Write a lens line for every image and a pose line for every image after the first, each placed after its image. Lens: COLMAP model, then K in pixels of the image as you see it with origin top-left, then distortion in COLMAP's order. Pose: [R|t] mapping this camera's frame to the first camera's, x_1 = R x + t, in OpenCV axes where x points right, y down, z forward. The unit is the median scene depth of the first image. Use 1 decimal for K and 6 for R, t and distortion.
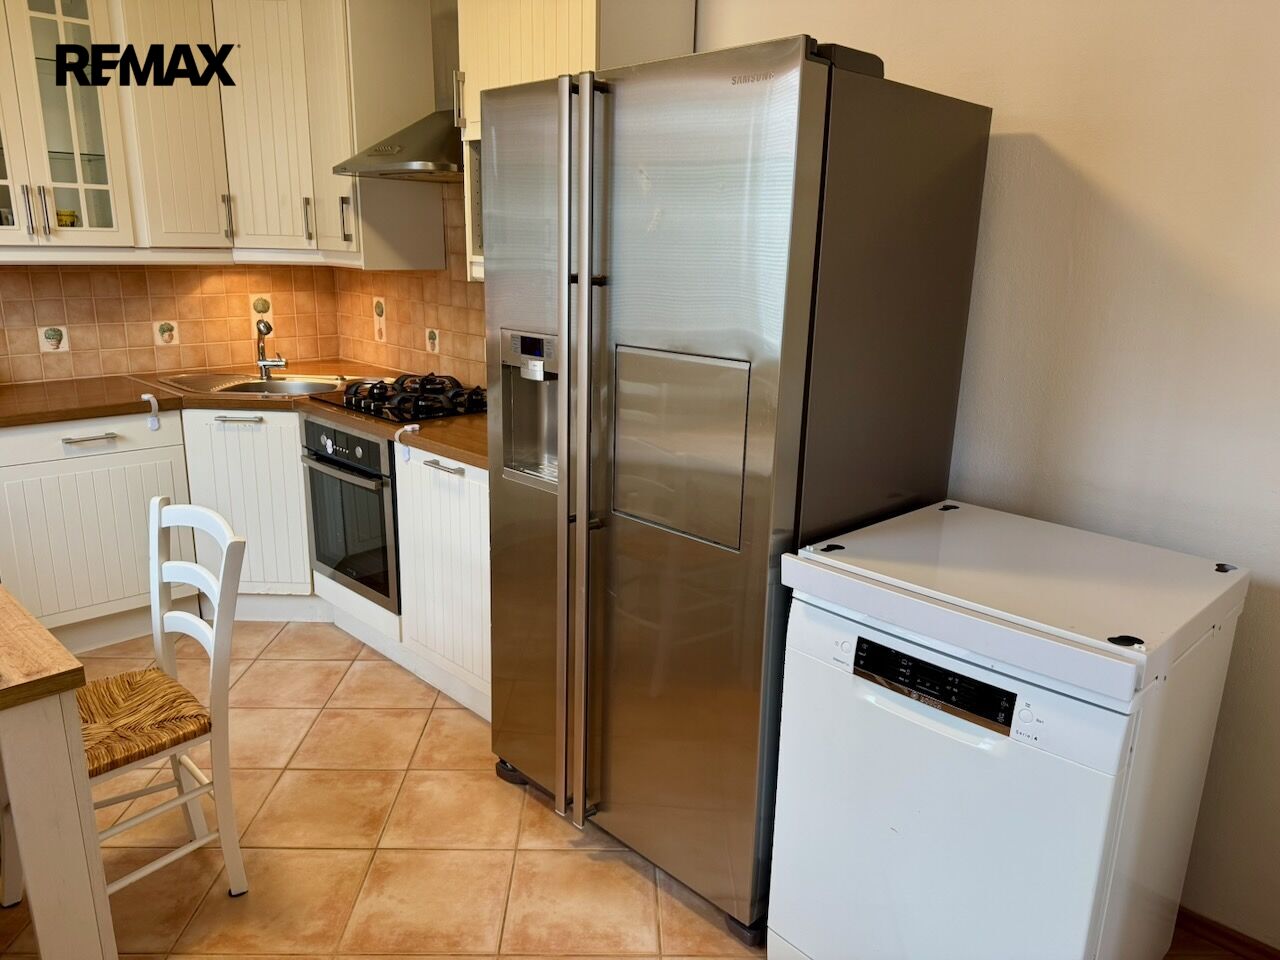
lens RADIAL K [[905.9, 0, 640.0], [0, 905.9, 480.0], [0, 0, 1]] dist [0.082234, -0.055427]
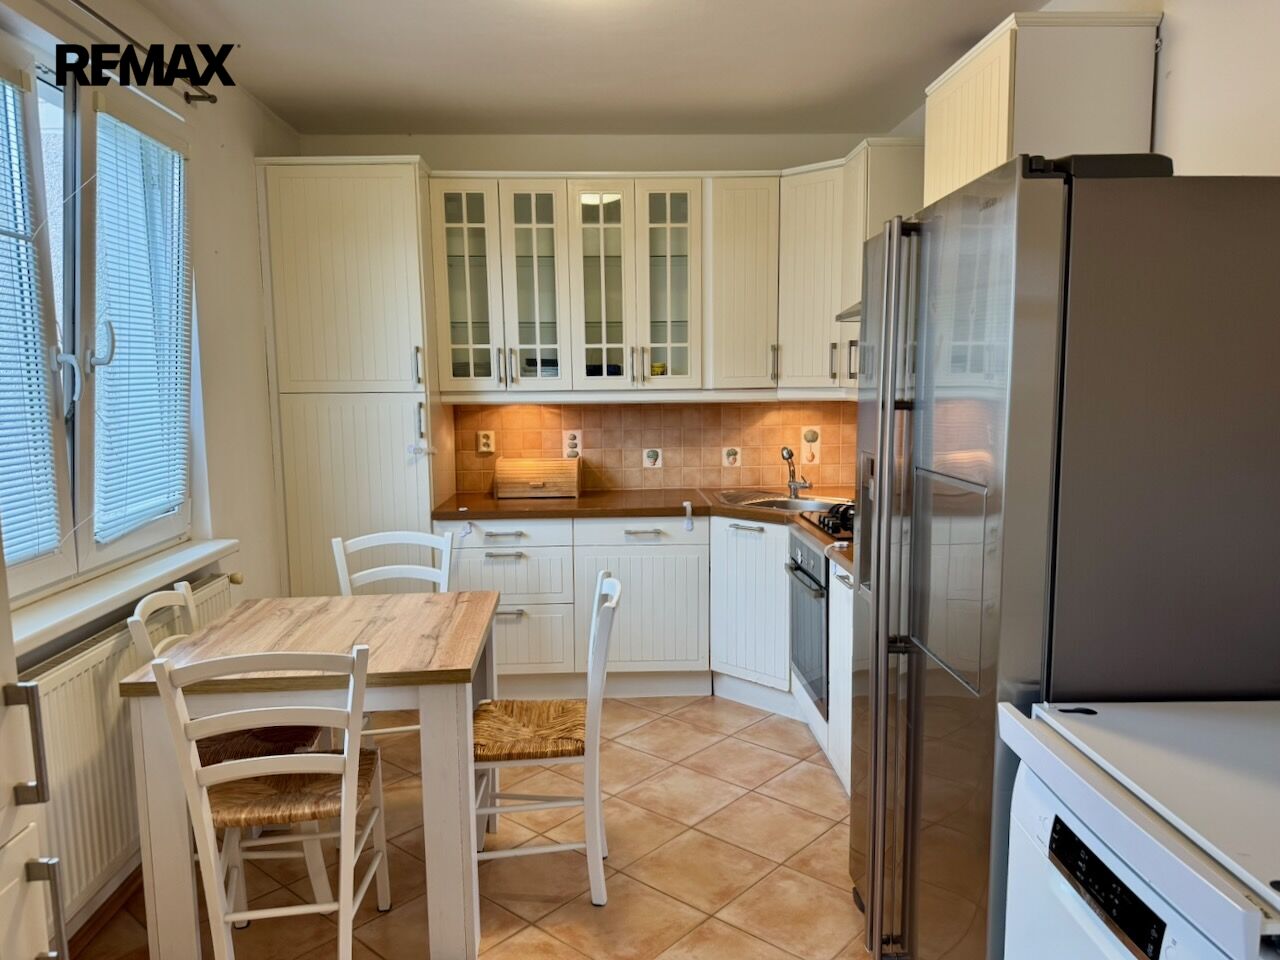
lens RADIAL K [[916.1, 0, 662.8], [0, 916.1, 492.0], [0, 0, 1]] dist [0.075385, -0.004420]
pose [[0.750418, 0.058623, -0.658358, 0.259138], [-0.148499, 0.985548, -0.081507, 0.001092], [0.644066, 0.158930, 0.748279, 0.036382]]
